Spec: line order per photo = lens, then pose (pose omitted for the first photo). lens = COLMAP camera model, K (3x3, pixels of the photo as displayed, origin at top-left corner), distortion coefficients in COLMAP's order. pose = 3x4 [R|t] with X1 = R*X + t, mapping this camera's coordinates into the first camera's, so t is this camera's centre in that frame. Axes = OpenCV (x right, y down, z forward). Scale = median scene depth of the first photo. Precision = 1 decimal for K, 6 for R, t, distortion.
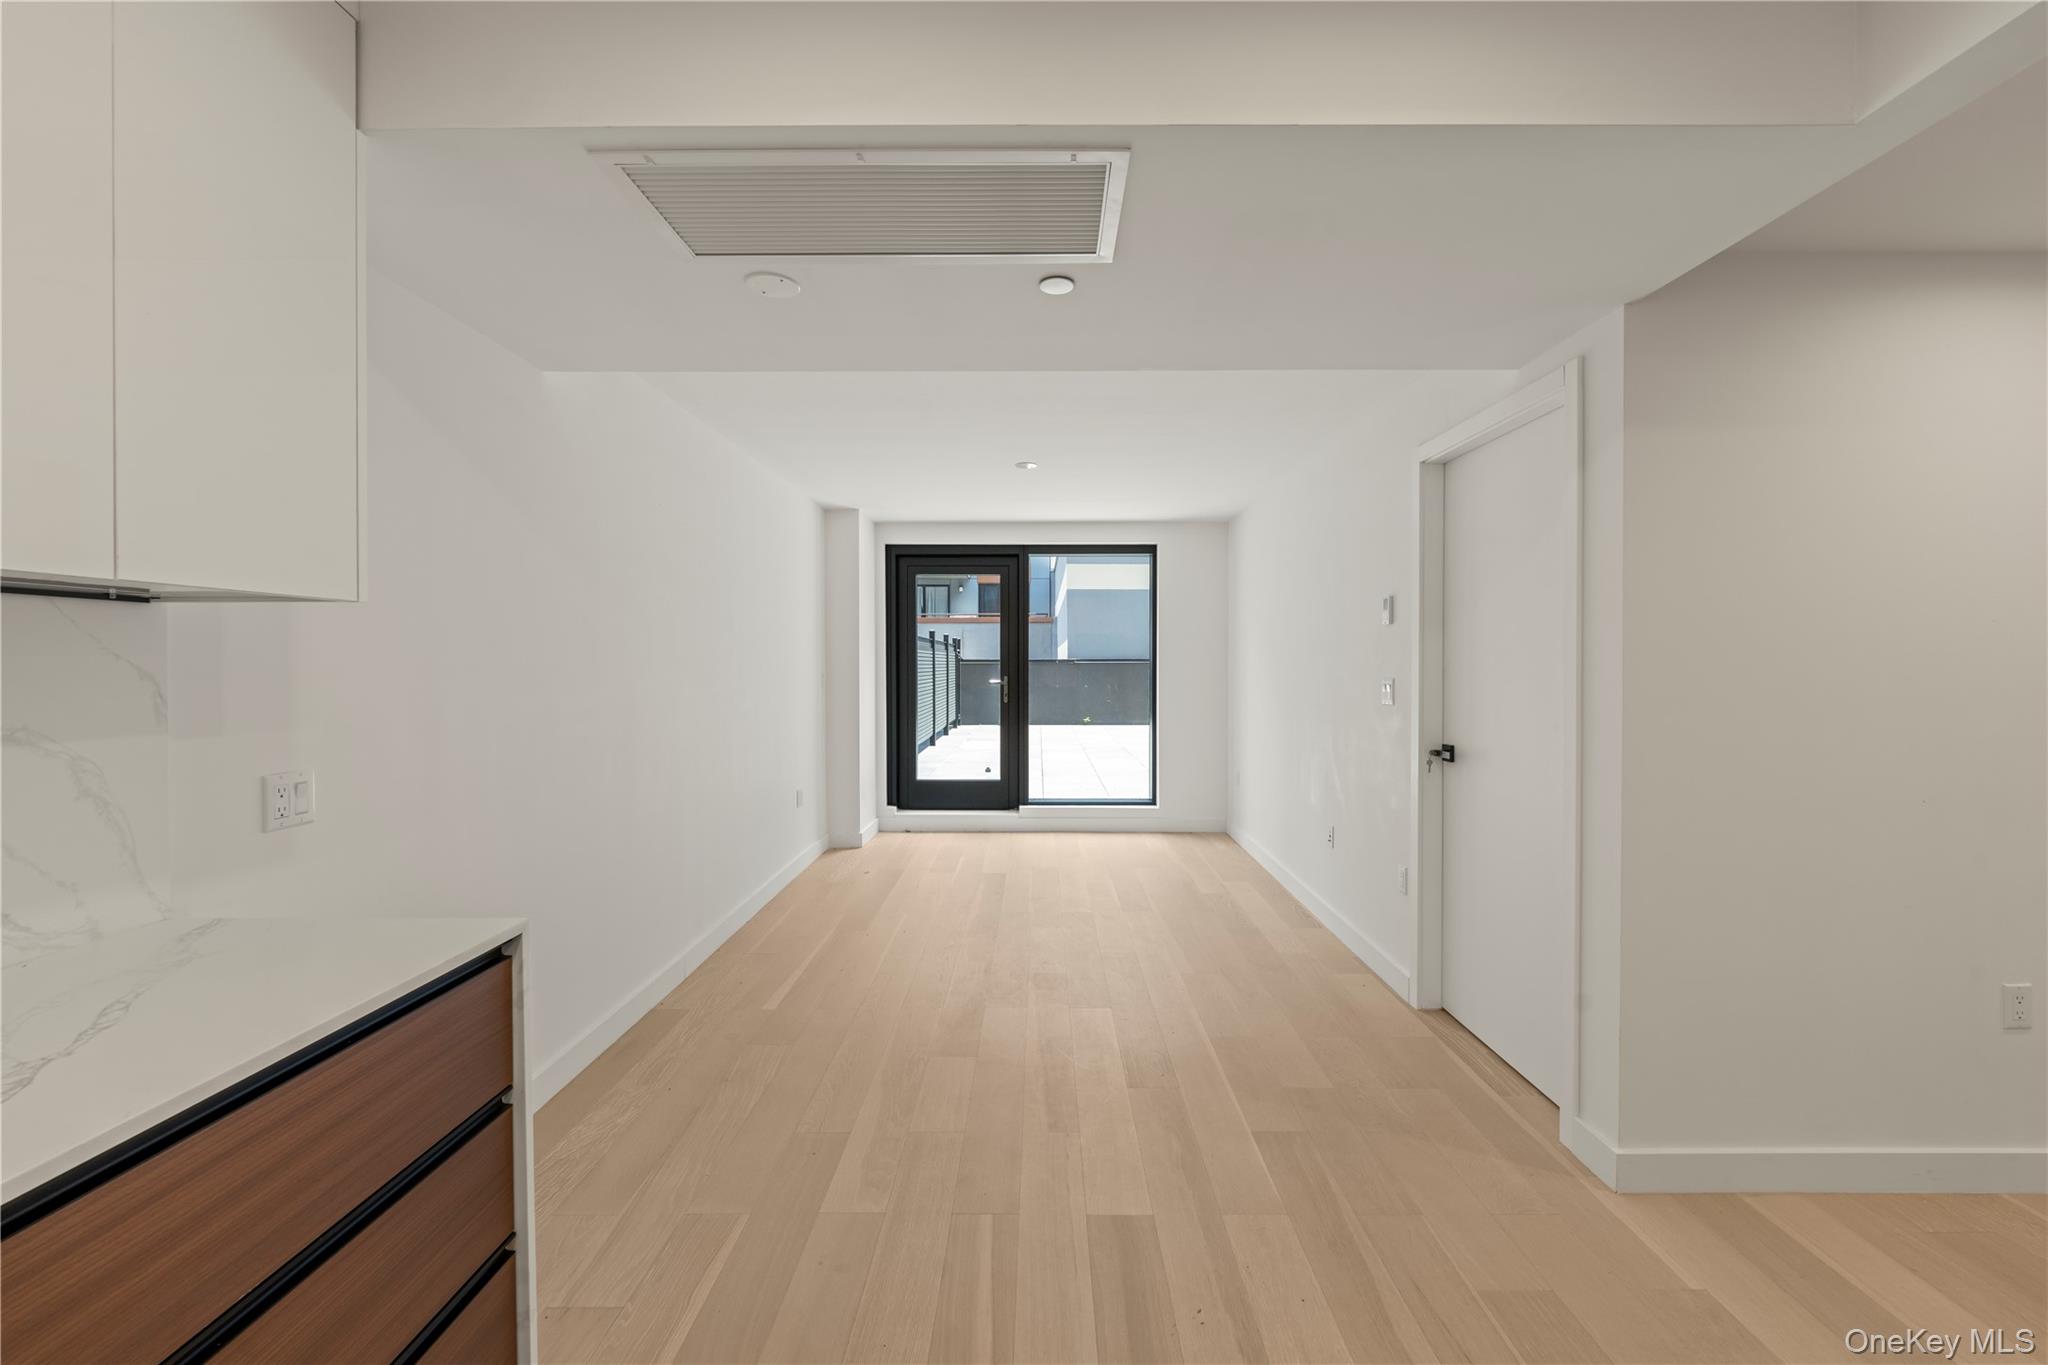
lens RADIAL K [[836.0, 0, 1029.7], [0, 836.0, 678.8], [0, 0, 1]] dist [-0.000958, -0.000110]
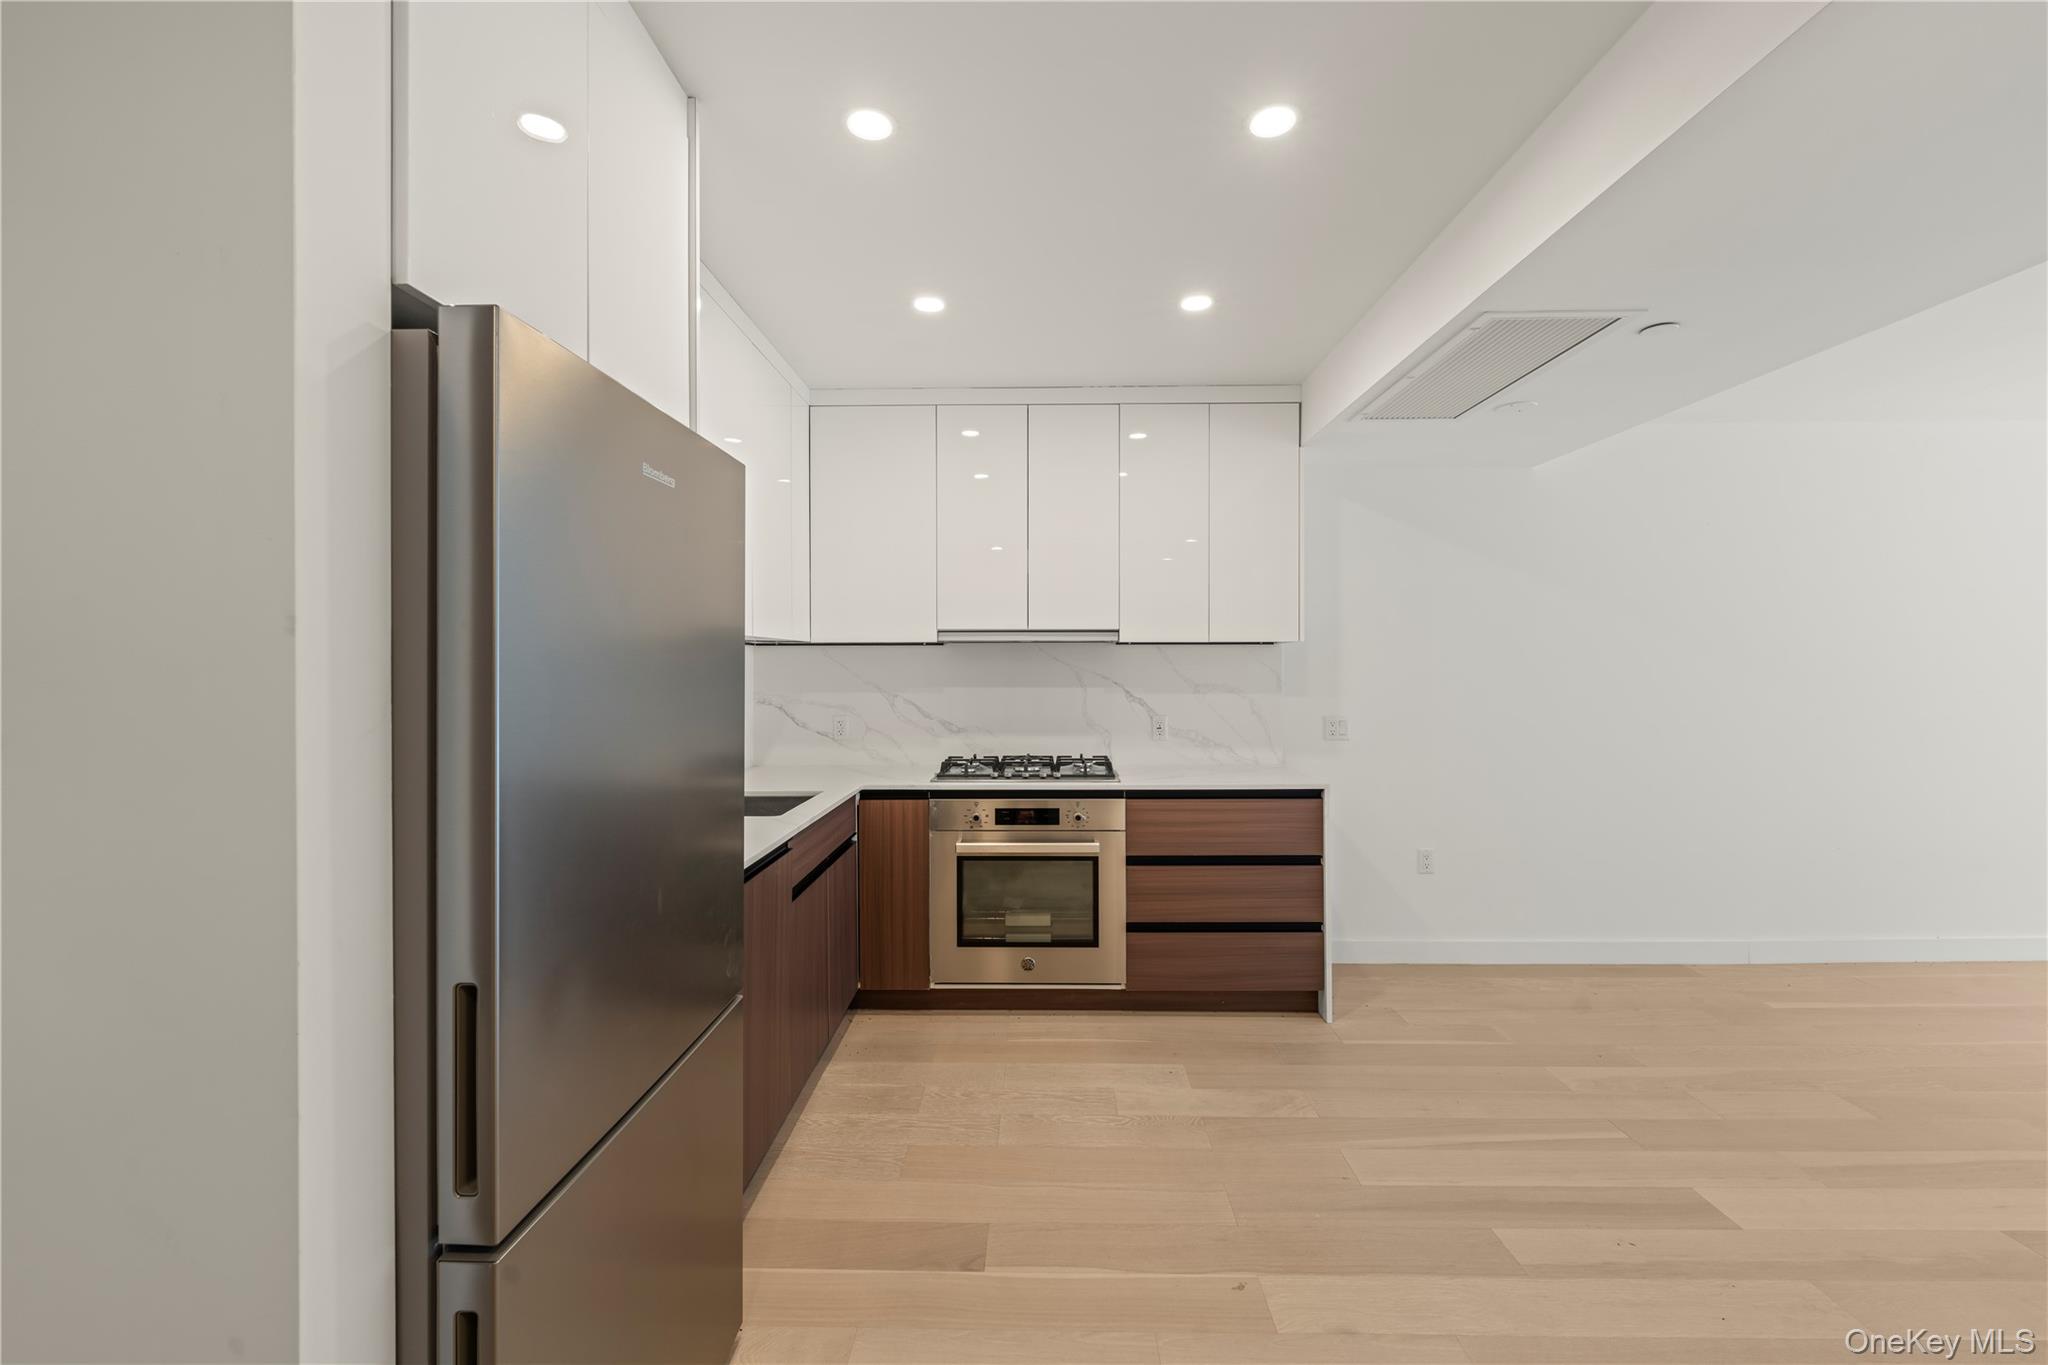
lens RADIAL K [[836.0, 0, 1026.4], [0, 836.0, 675.5], [0, 0, 1]] dist [-0.000958, -0.000110]
pose [[-0.022760, 0.003526, -0.999735, 1.403271], [-0.017082, 0.999846, 0.003915, 0.009516], [0.999595, 0.017167, -0.022696, 0.218337]]
